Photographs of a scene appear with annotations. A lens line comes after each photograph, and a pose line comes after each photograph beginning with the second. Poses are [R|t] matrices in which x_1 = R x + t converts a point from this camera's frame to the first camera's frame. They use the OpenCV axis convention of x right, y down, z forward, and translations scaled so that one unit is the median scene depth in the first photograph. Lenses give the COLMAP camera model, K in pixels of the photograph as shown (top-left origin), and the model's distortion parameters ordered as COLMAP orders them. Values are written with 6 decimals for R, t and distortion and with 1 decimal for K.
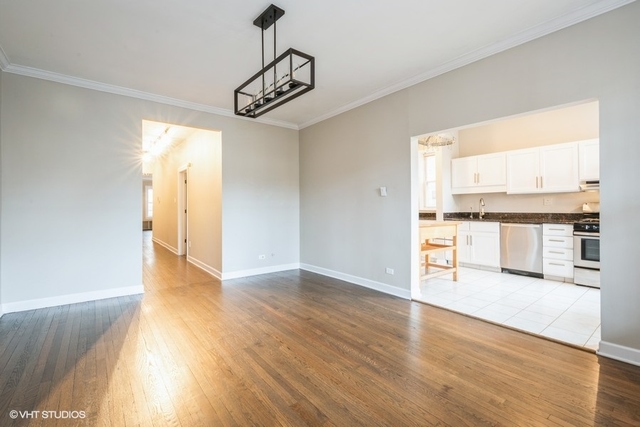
lens RADIAL K [[290.5, 0, 326.8], [0, 290.5, 208.5], [0, 0, 1]] dist [0.001544, -0.000006]
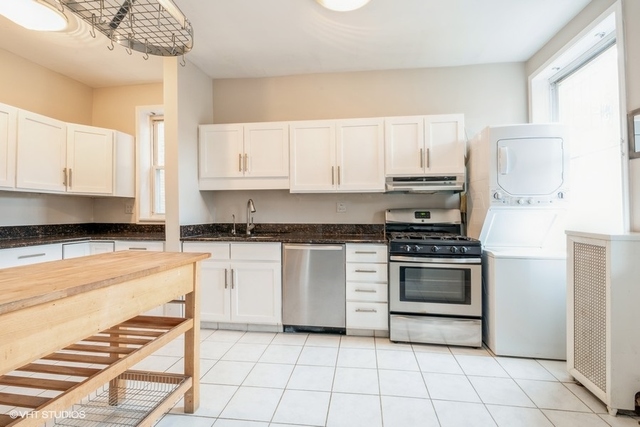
lens RADIAL K [[290.5, 0, 326.8], [0, 290.5, 208.5], [0, 0, 1]] dist [0.001544, -0.000006]
pose [[0.717380, 0.016416, 0.696489, 0.269763], [-0.001390, 0.999754, -0.022132, -0.005144], [-0.696681, 0.014909, 0.717226, 0.539817]]
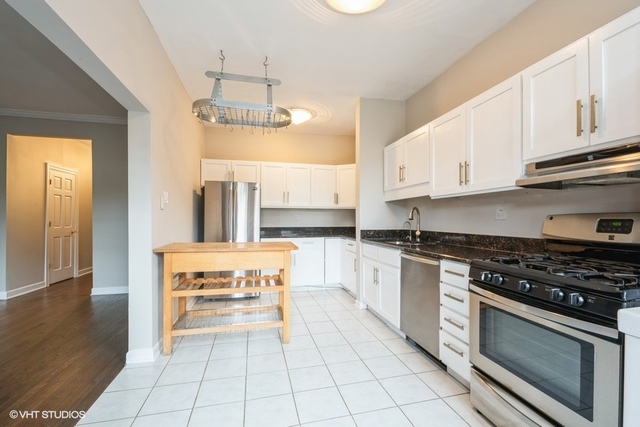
lens RADIAL K [[284.0, 0, 327.3], [0, 284.0, 220.7], [0, 0, 1]] dist [-0.000301, -0.000183]
pose [[0.912730, 0.010702, -0.408423, 0.685164], [-0.010689, 0.999940, 0.002315, -0.008225], [0.408424, 0.002253, 0.912790, 0.441621]]
